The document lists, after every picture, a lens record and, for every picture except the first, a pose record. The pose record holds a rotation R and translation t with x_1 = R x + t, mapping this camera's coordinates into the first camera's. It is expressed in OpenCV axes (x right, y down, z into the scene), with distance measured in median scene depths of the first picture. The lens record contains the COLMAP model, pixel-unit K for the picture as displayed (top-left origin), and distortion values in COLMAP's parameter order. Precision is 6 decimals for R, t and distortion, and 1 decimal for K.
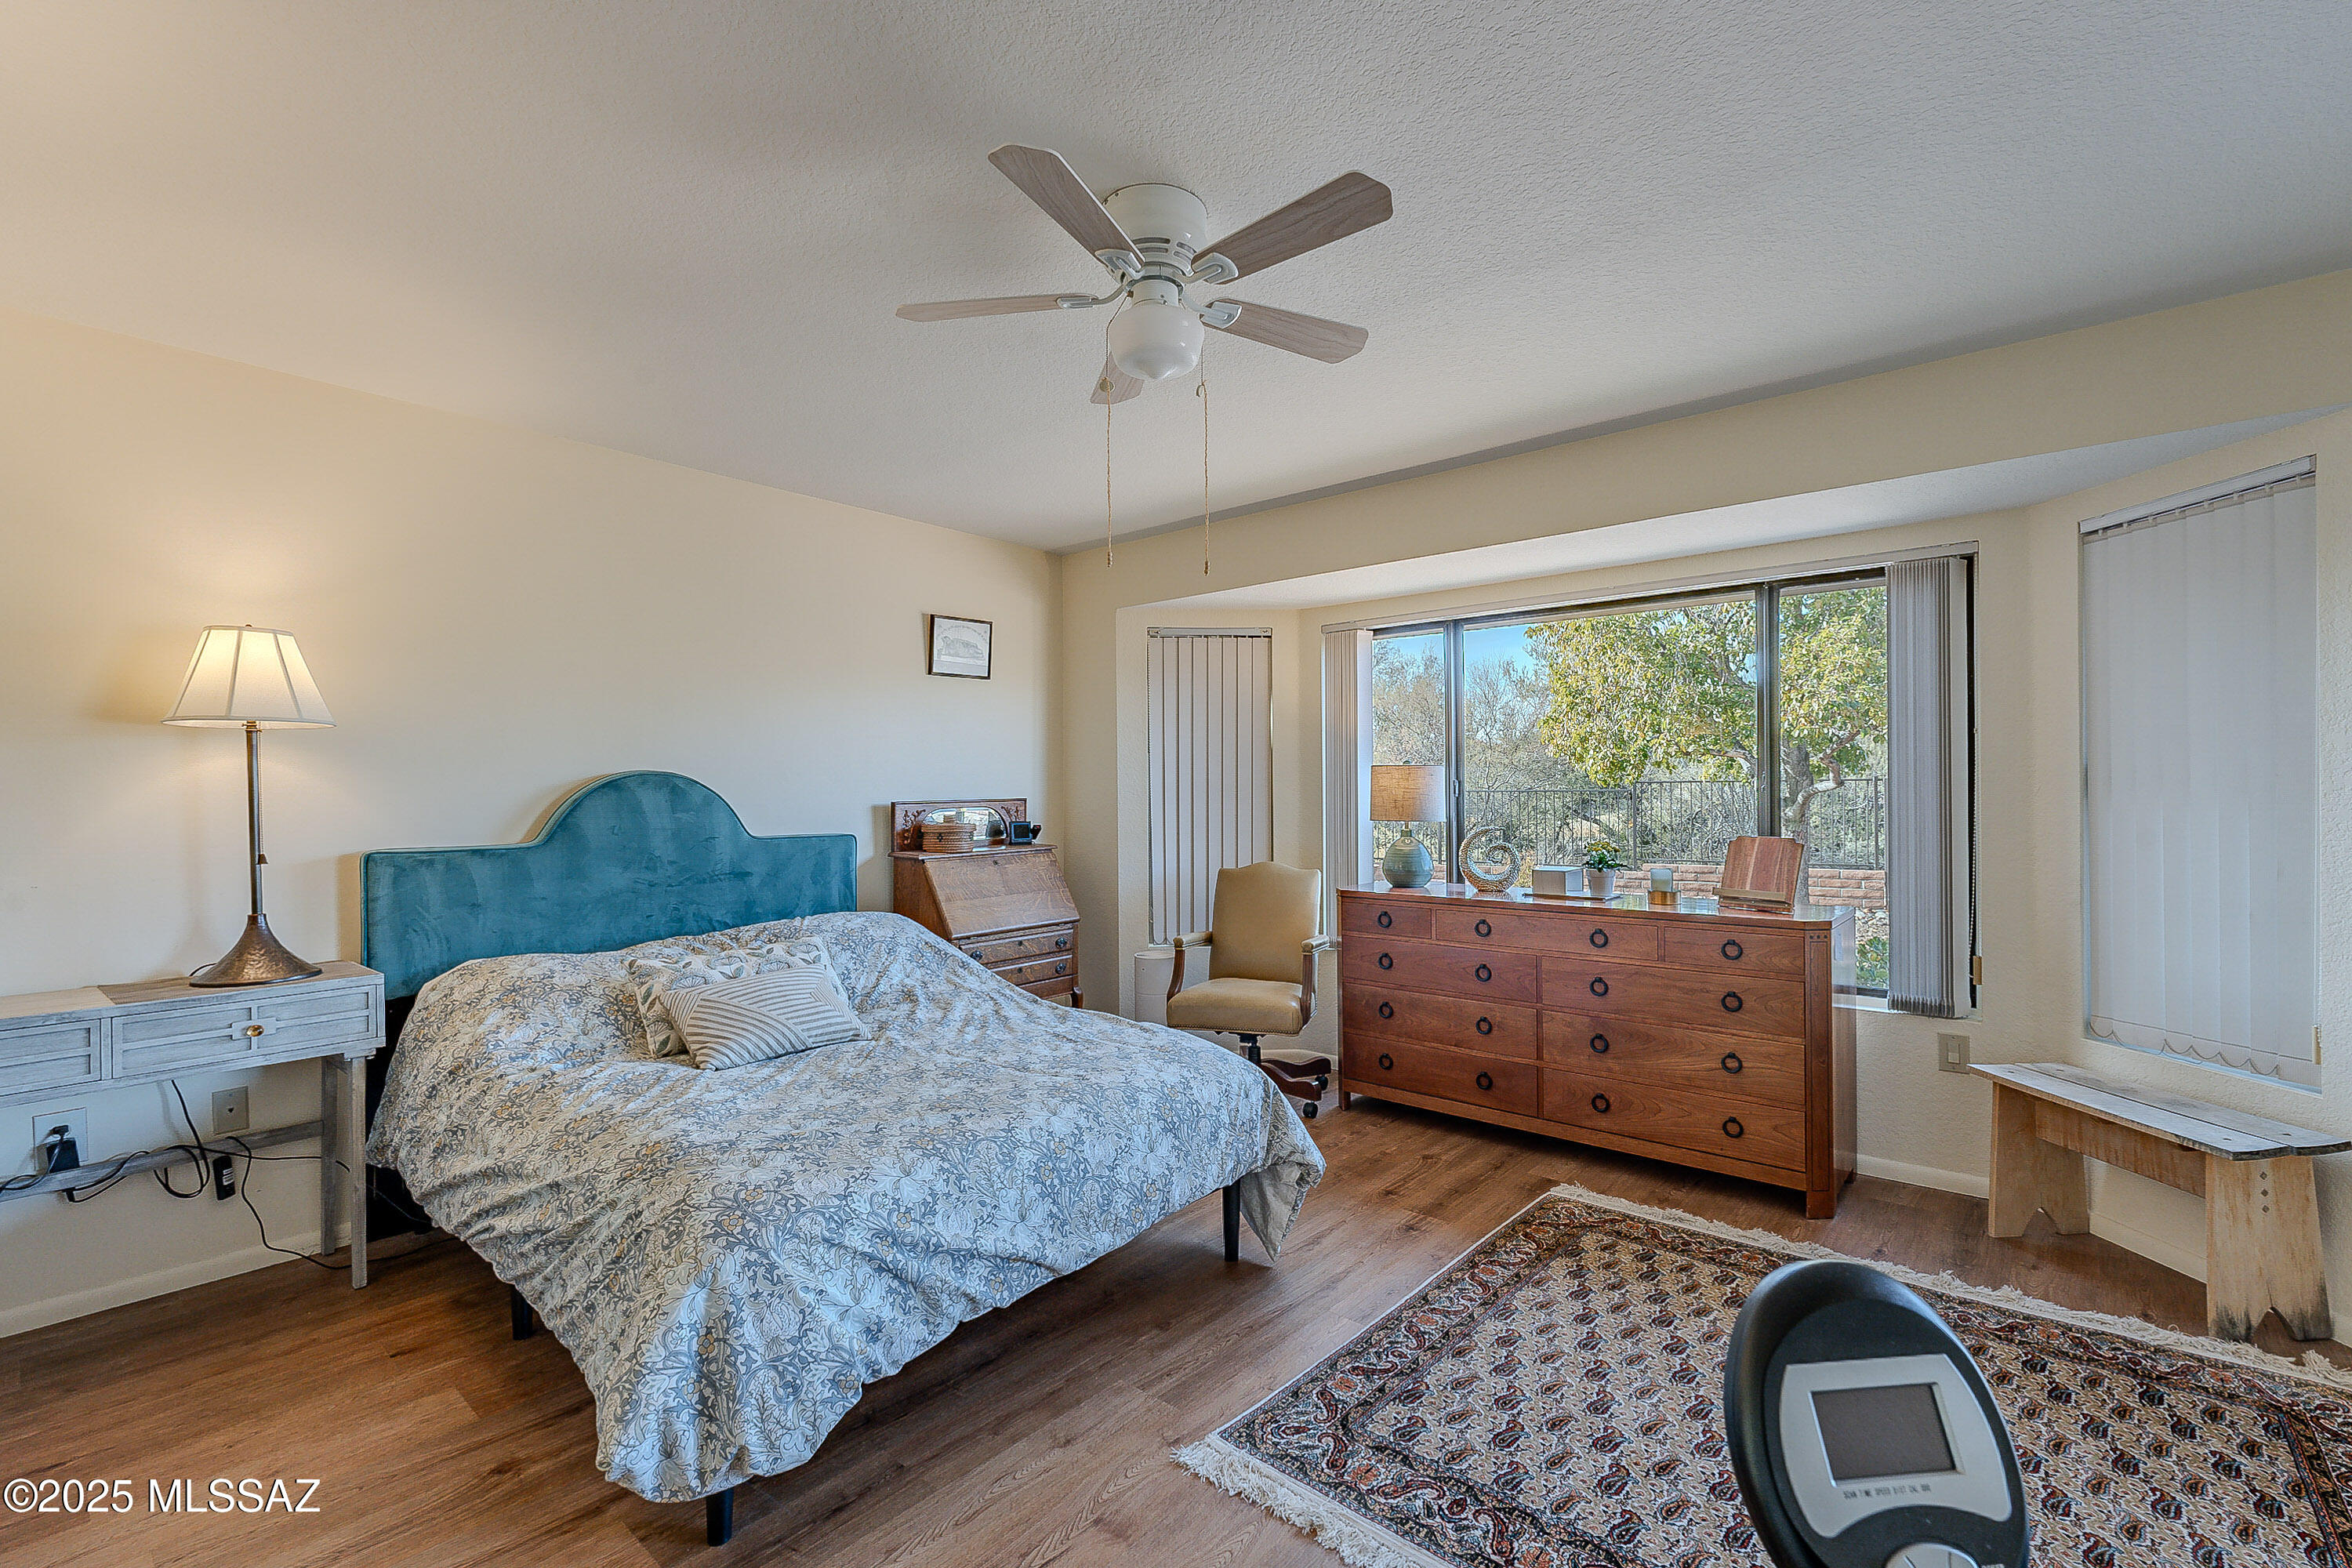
lens RADIAL K [[1032.4, 0, 1176.0], [0, 1032.4, 784.0], [0, 0, 1]] dist [-0.003591, 0.000314]
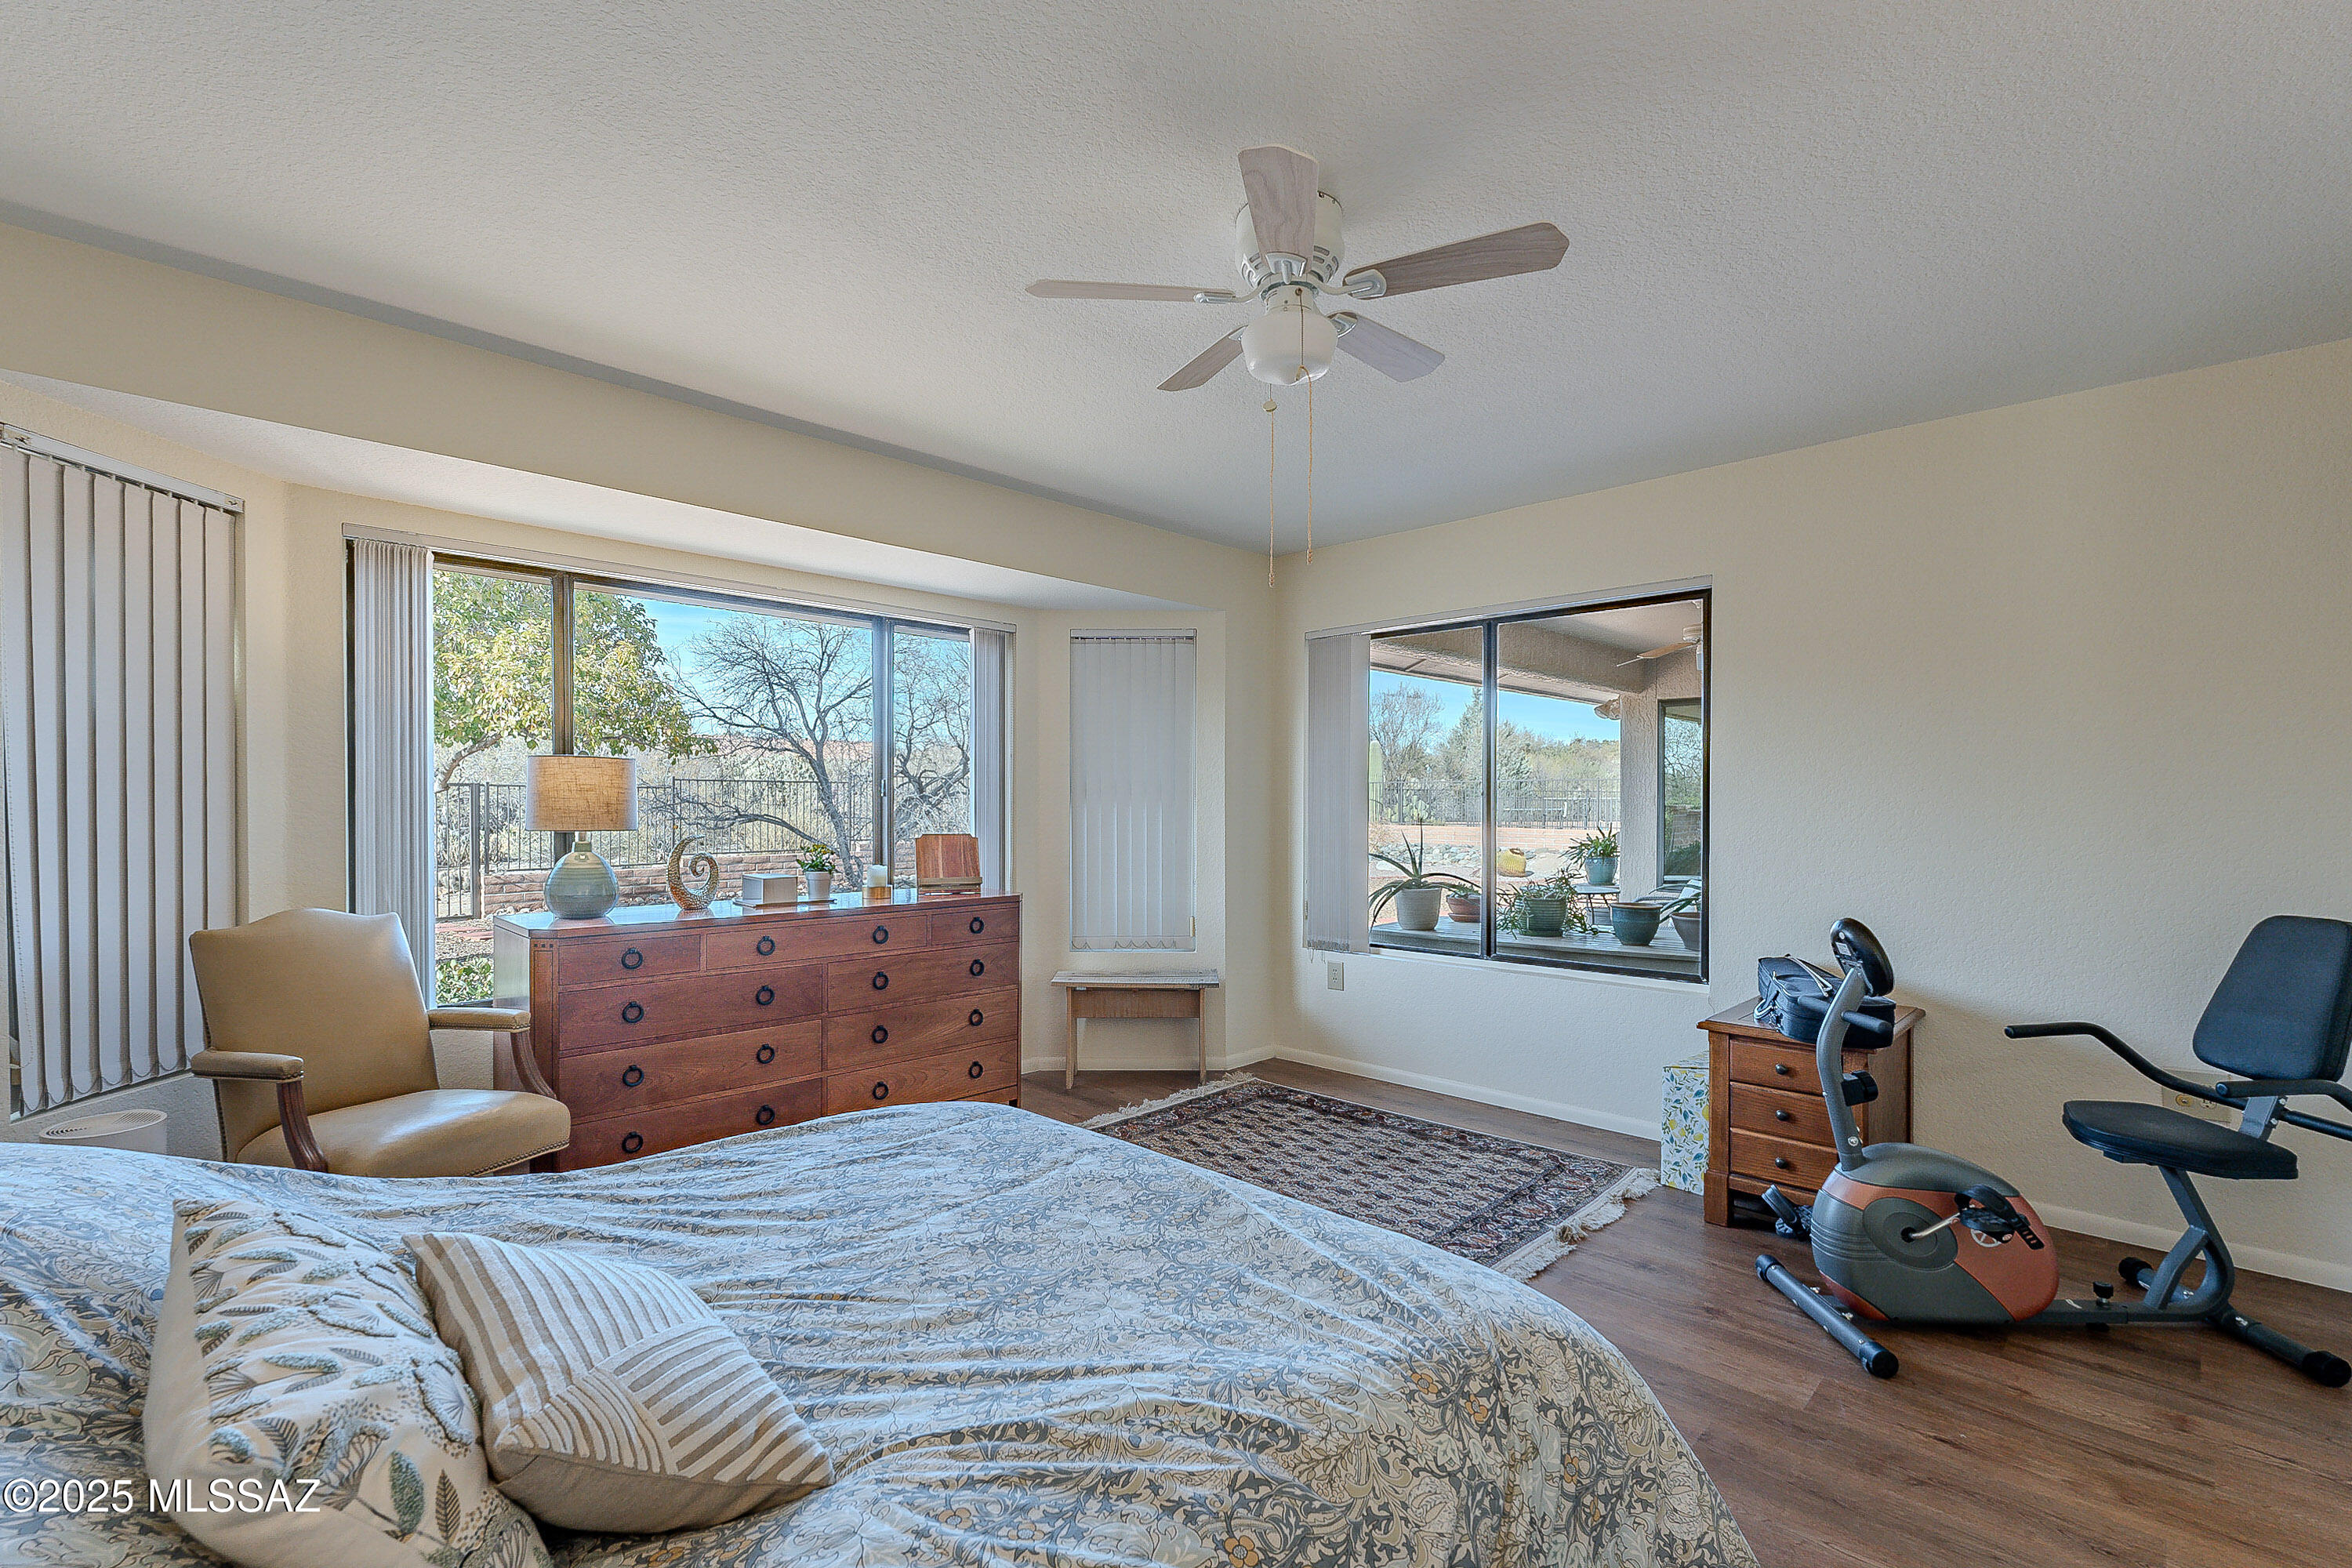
lens RADIAL K [[1053.0, 0, 1179.1], [0, 1053.0, 802.7], [0, 0, 1]] dist [-0.000554, 0.000255]
pose [[0.056944, 0.002325, 0.998375, -0.658587], [-0.014516, 0.999894, -0.001500, 0.012579], [-0.998272, -0.014407, 0.056972, 0.652171]]
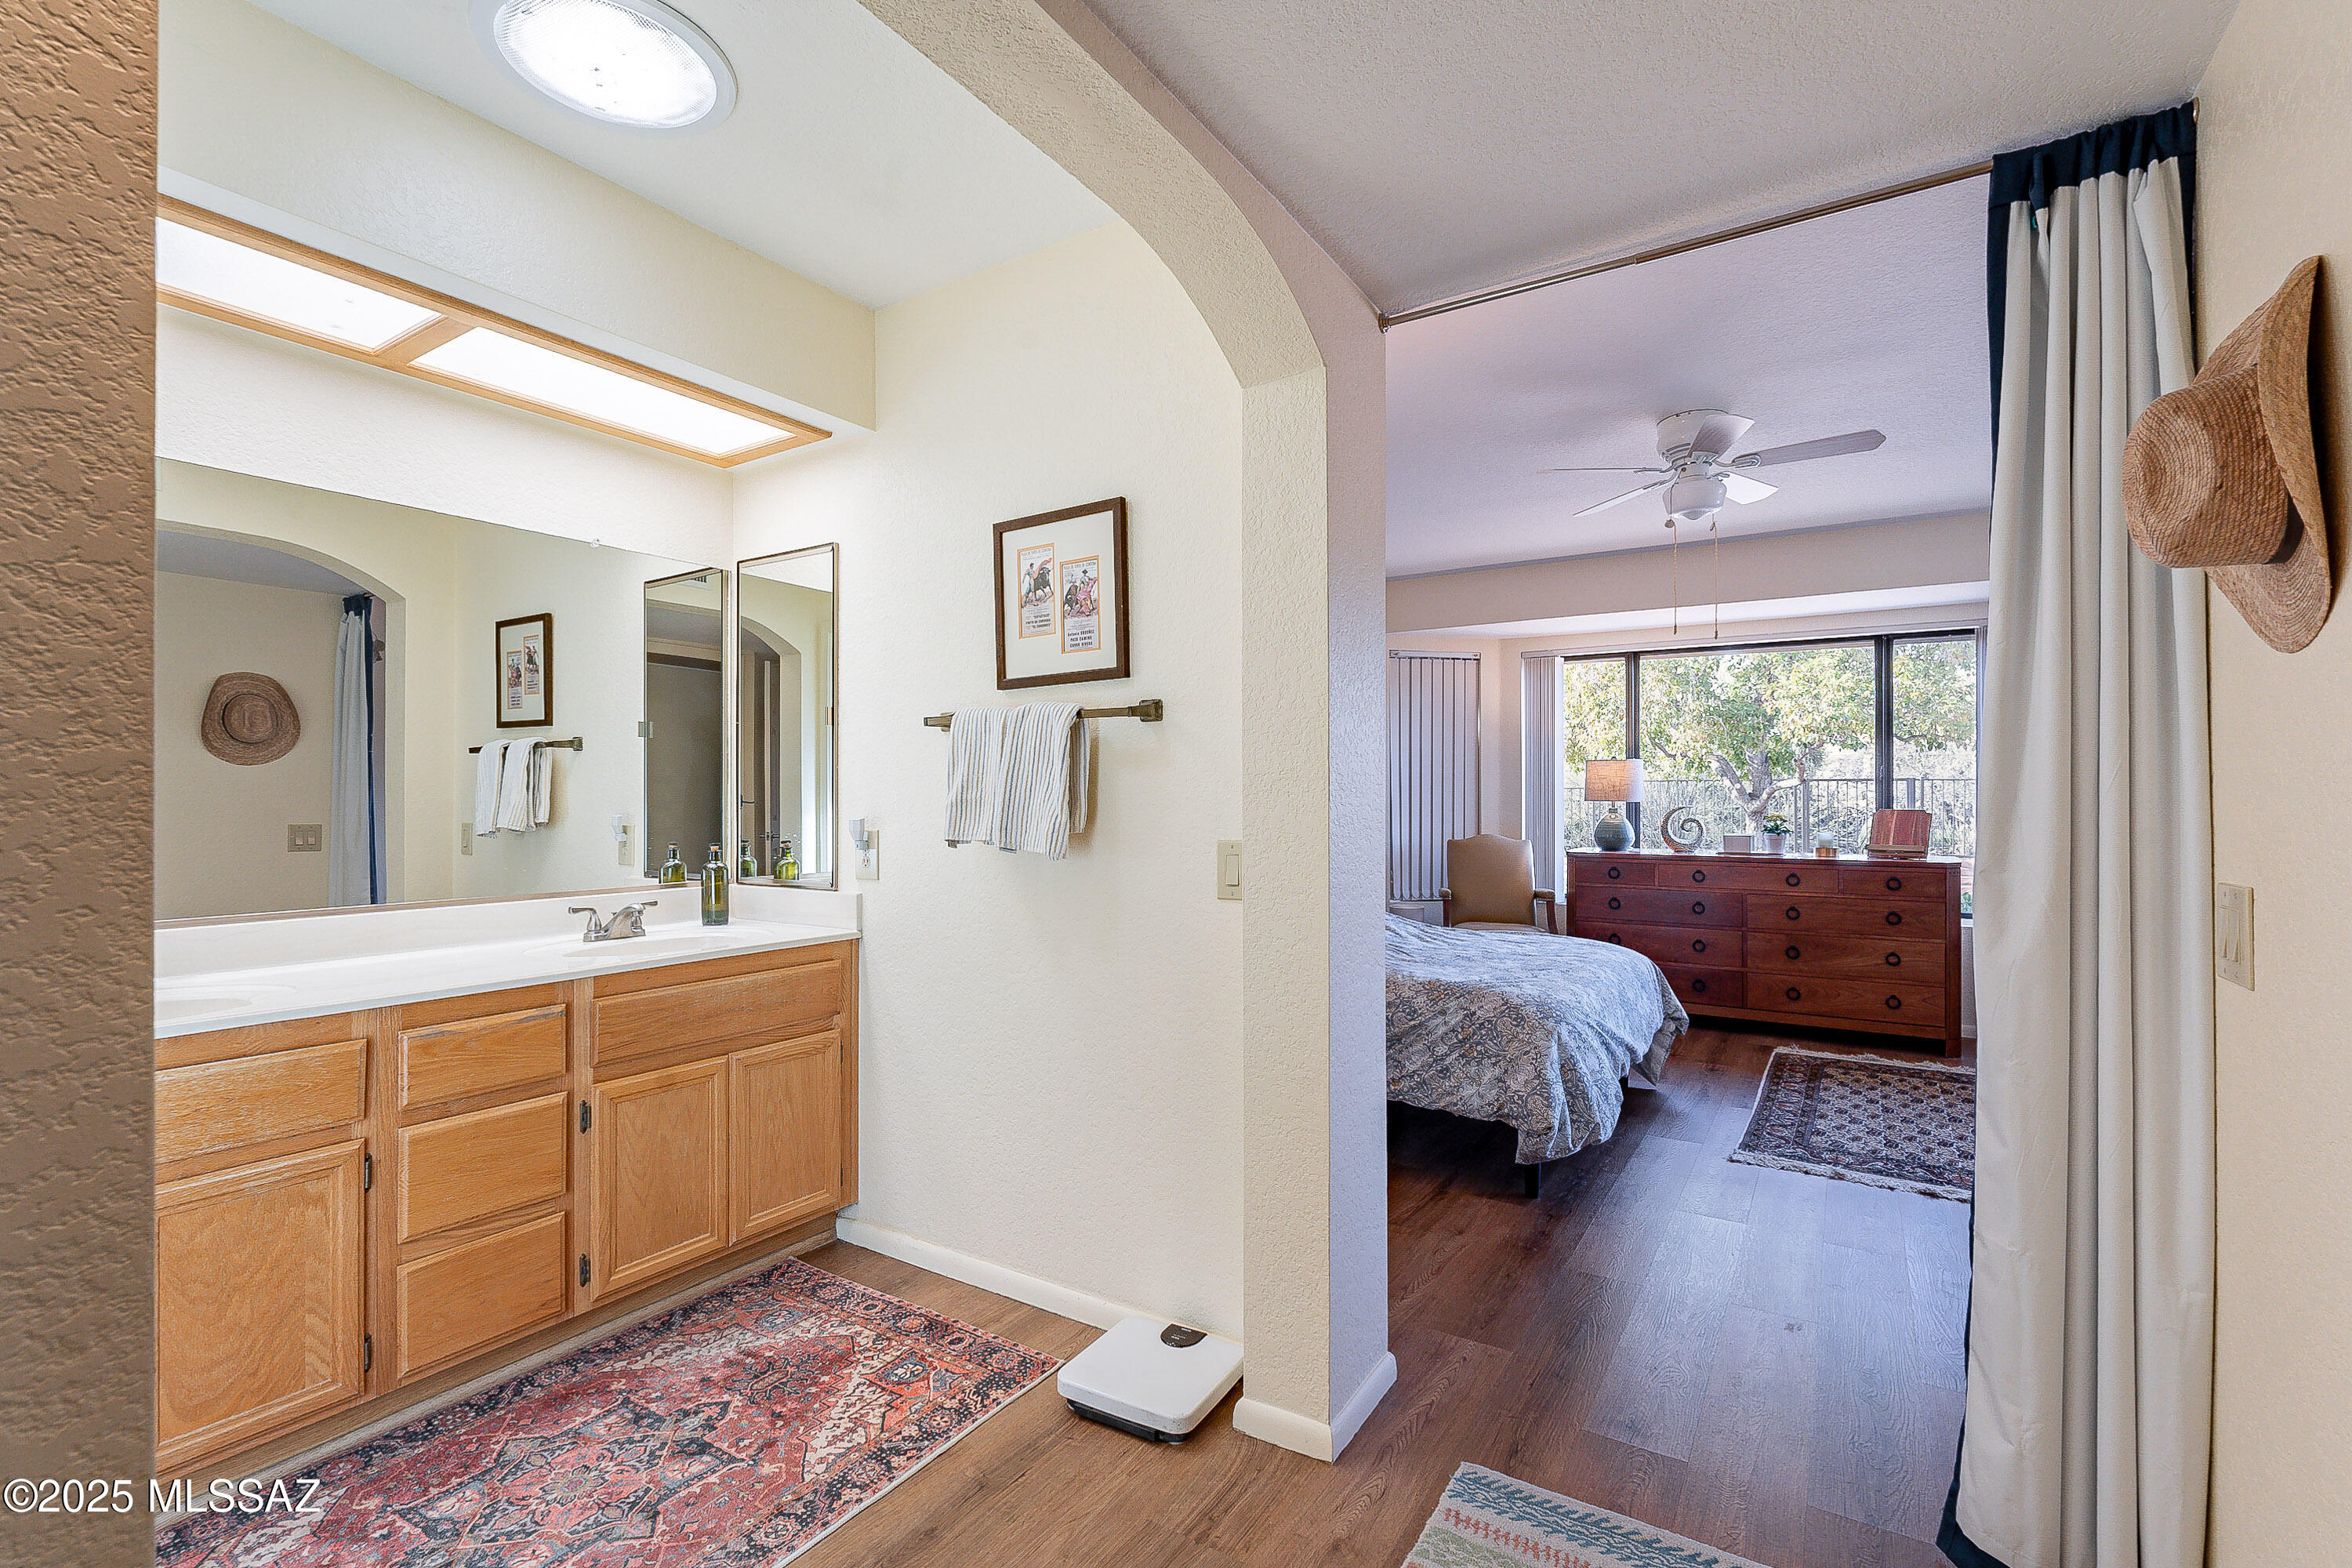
lens RADIAL K [[1033.8, 0, 1176.0], [0, 1033.8, 784.0], [0, 0, 1]] dist [-0.009989, -0.000120]
pose [[0.992256, 0.005090, 0.124107, -0.641684], [-0.005071, 0.999987, -0.000466, 0.020980], [-0.124107, -0.000167, 0.992269, -0.331996]]
